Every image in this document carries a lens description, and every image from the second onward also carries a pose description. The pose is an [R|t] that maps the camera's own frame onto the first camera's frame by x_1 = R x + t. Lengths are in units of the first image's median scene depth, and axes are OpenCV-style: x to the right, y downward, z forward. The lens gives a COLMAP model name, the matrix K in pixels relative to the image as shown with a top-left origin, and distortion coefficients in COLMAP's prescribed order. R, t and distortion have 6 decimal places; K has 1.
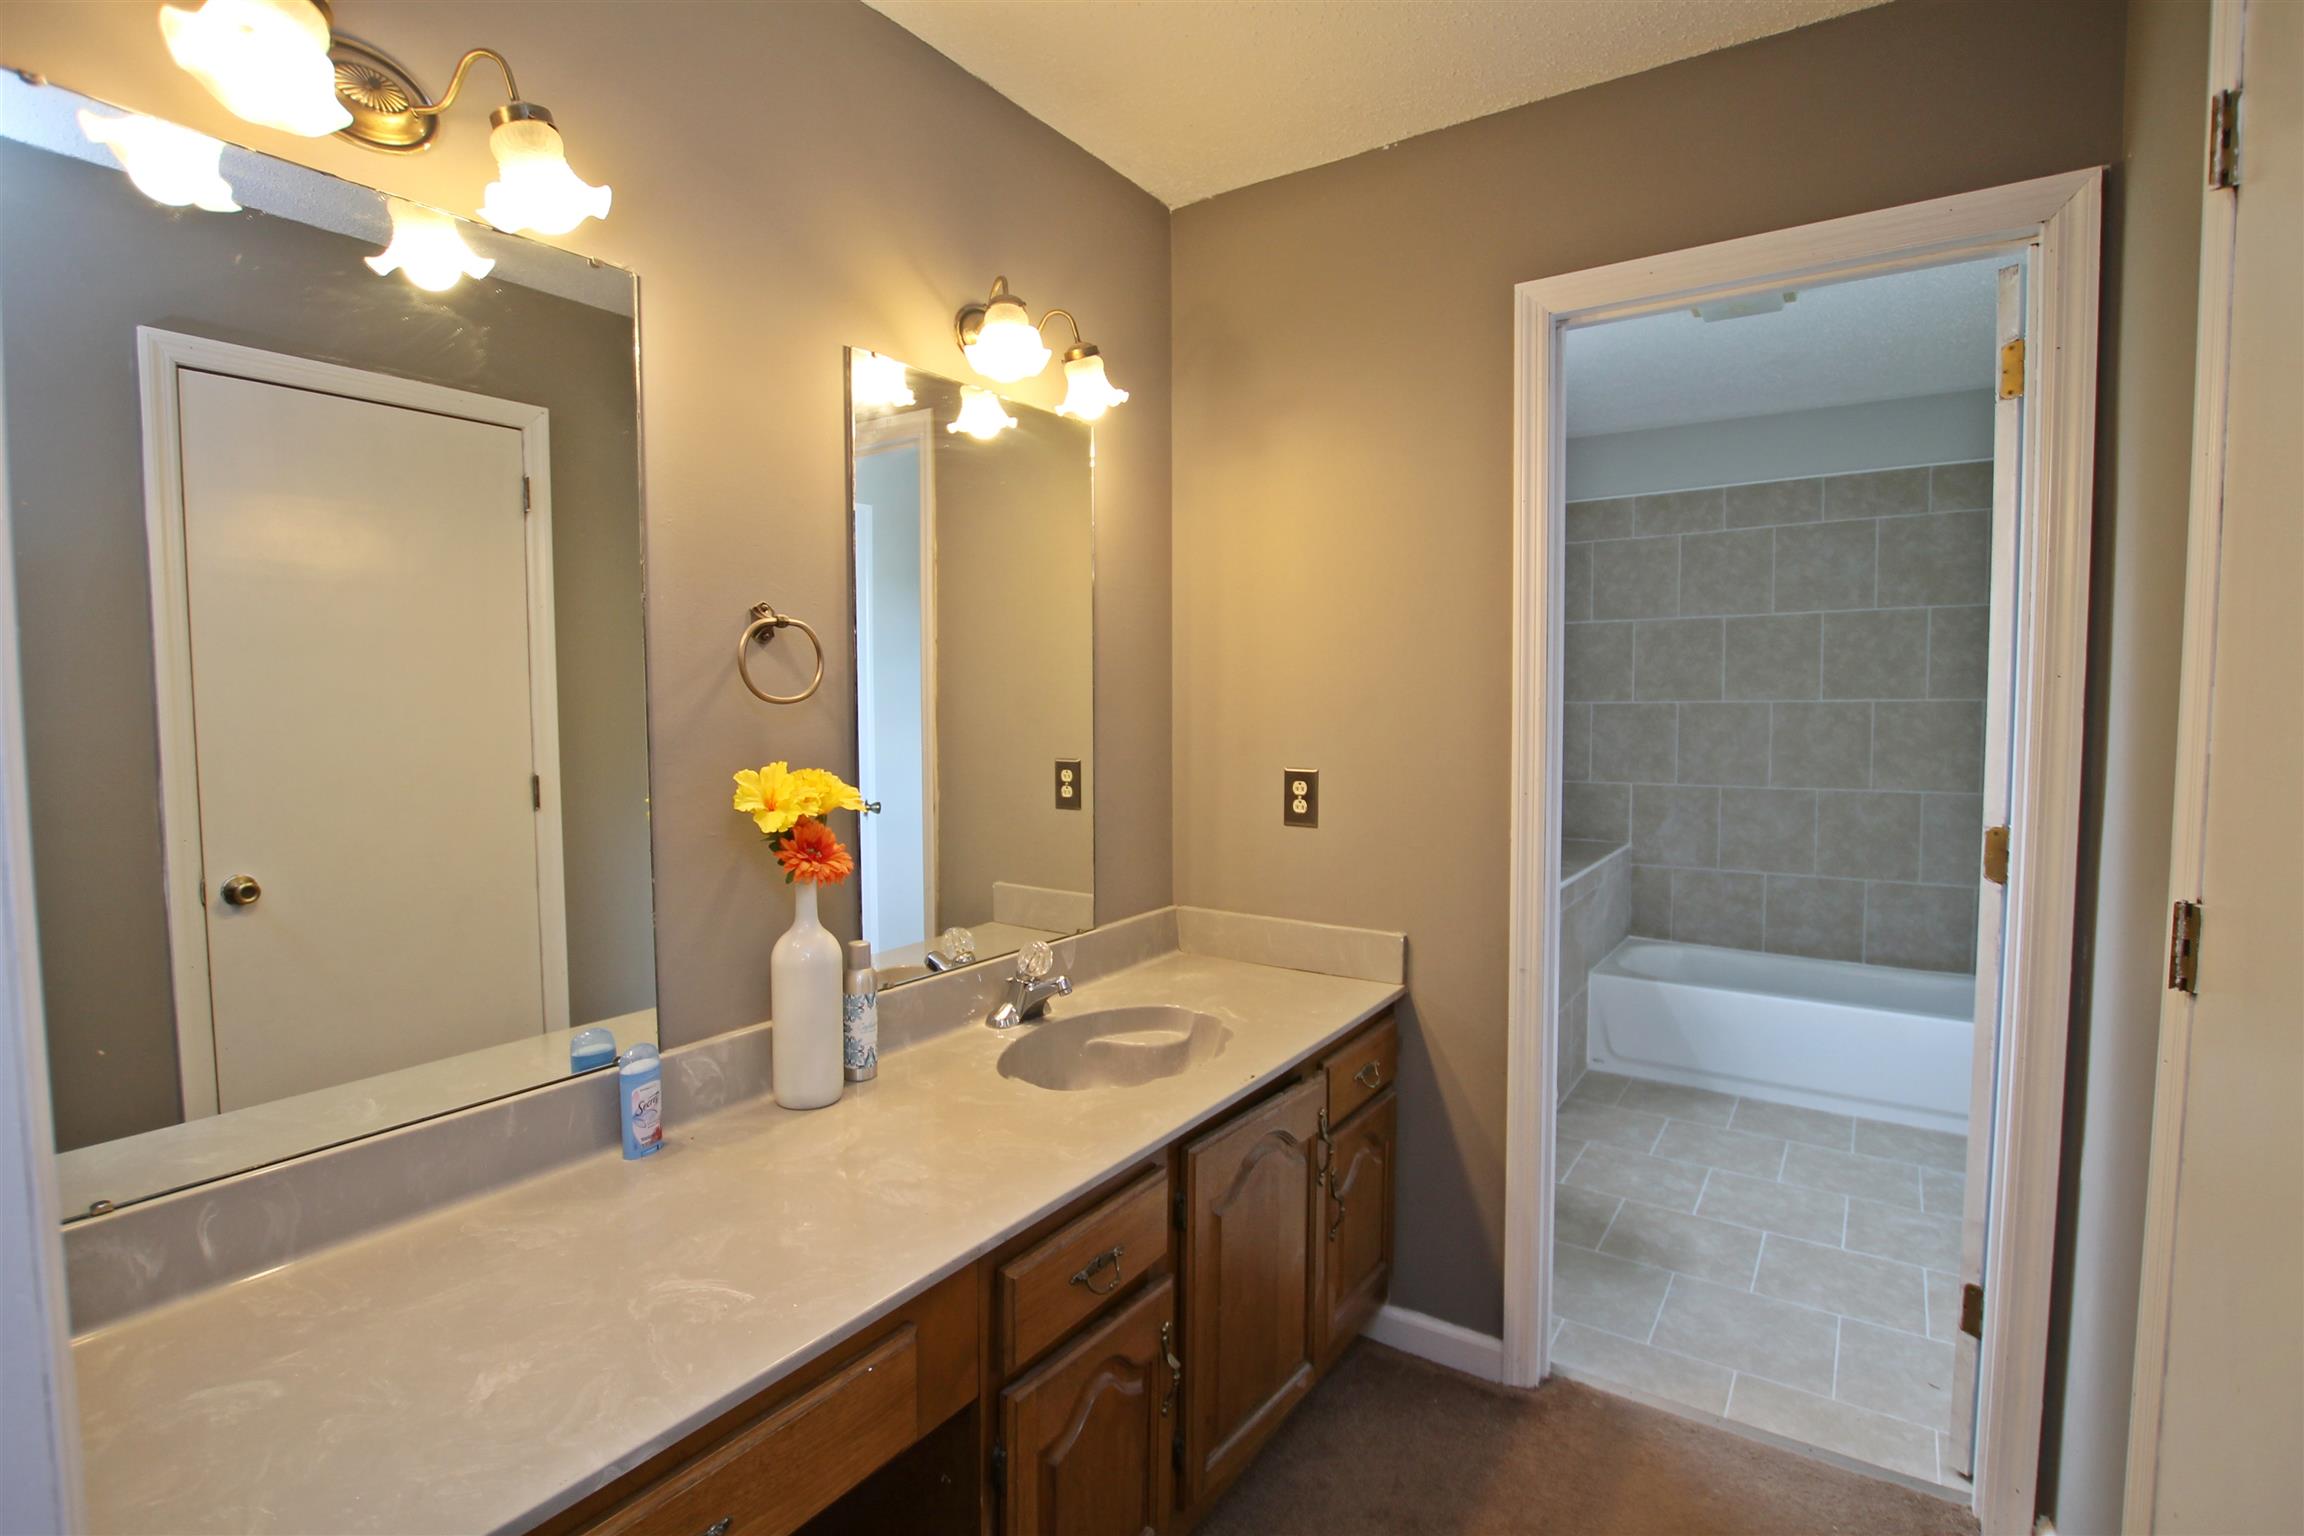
lens RADIAL K [[1103.5, 0, 1169.5], [0, 1103.5, 772.6], [0, 0, 1]] dist [0.001153, 0.001334]
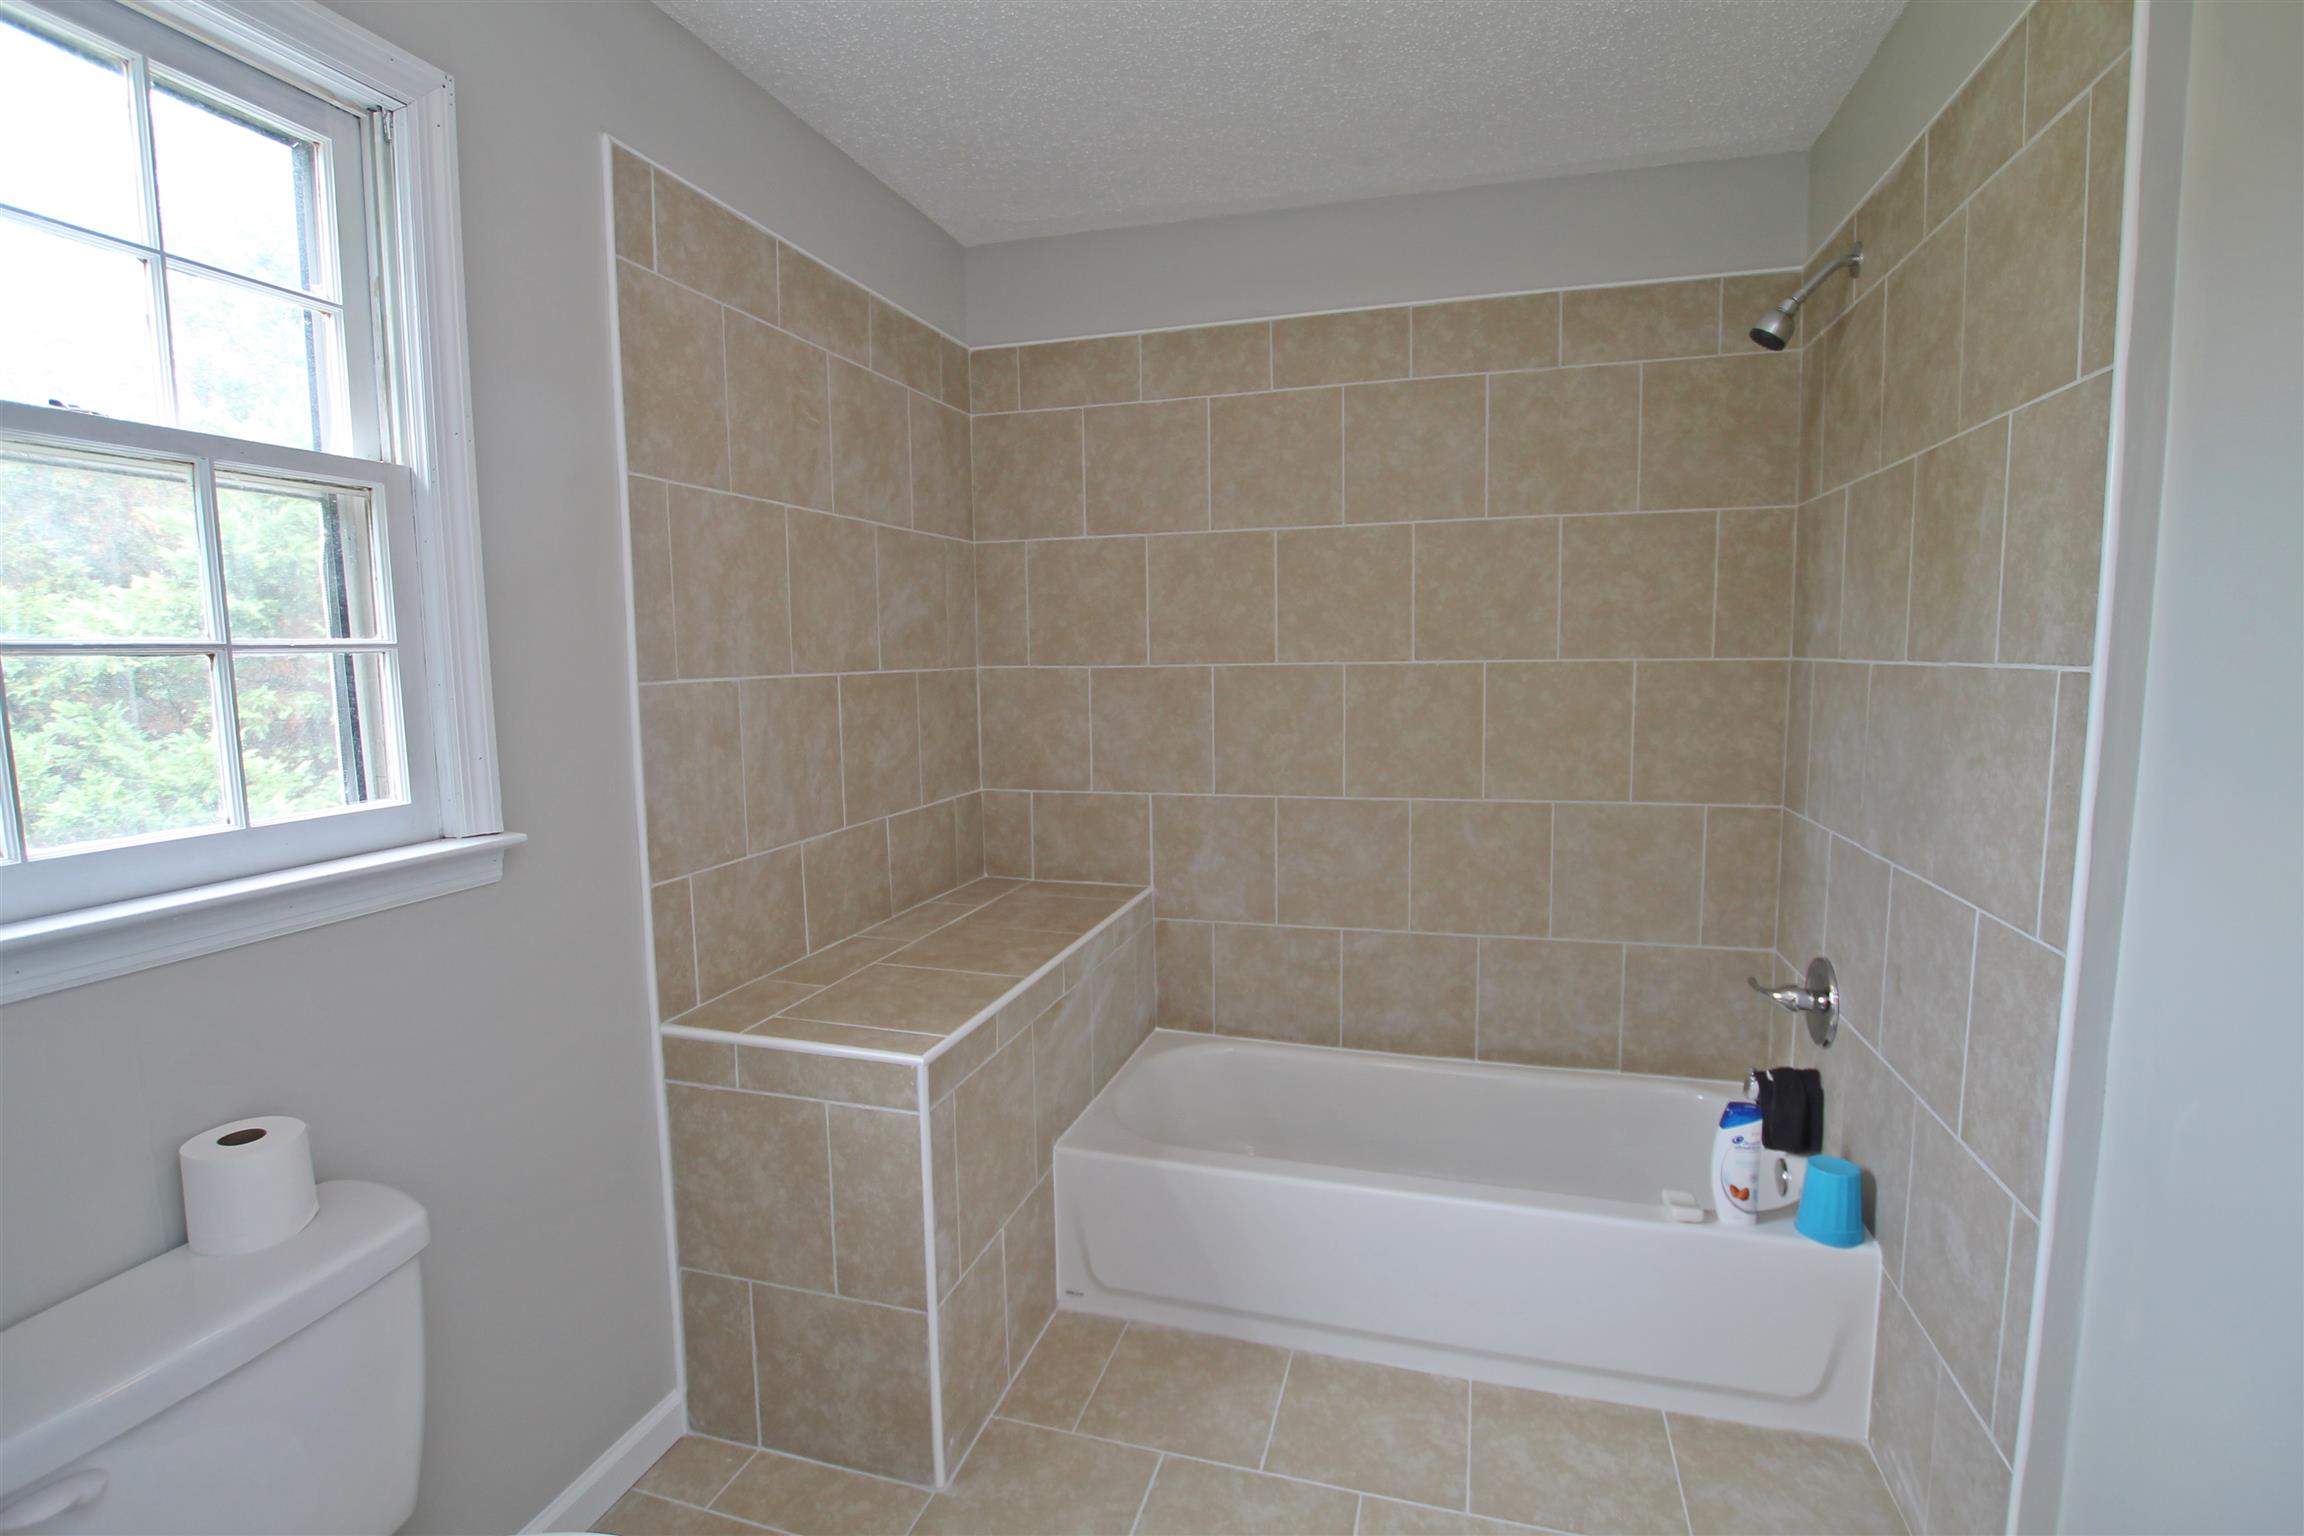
lens RADIAL K [[1103.5, 0, 1141.6], [0, 1103.5, 763.6], [0, 0, 1]] dist [0.001153, 0.001334]
pose [[0.962111, -0.035265, 0.270370, 0.260829], [0.025223, 0.998860, 0.040526, -0.036056], [-0.271491, -0.032171, 0.961903, 0.420983]]
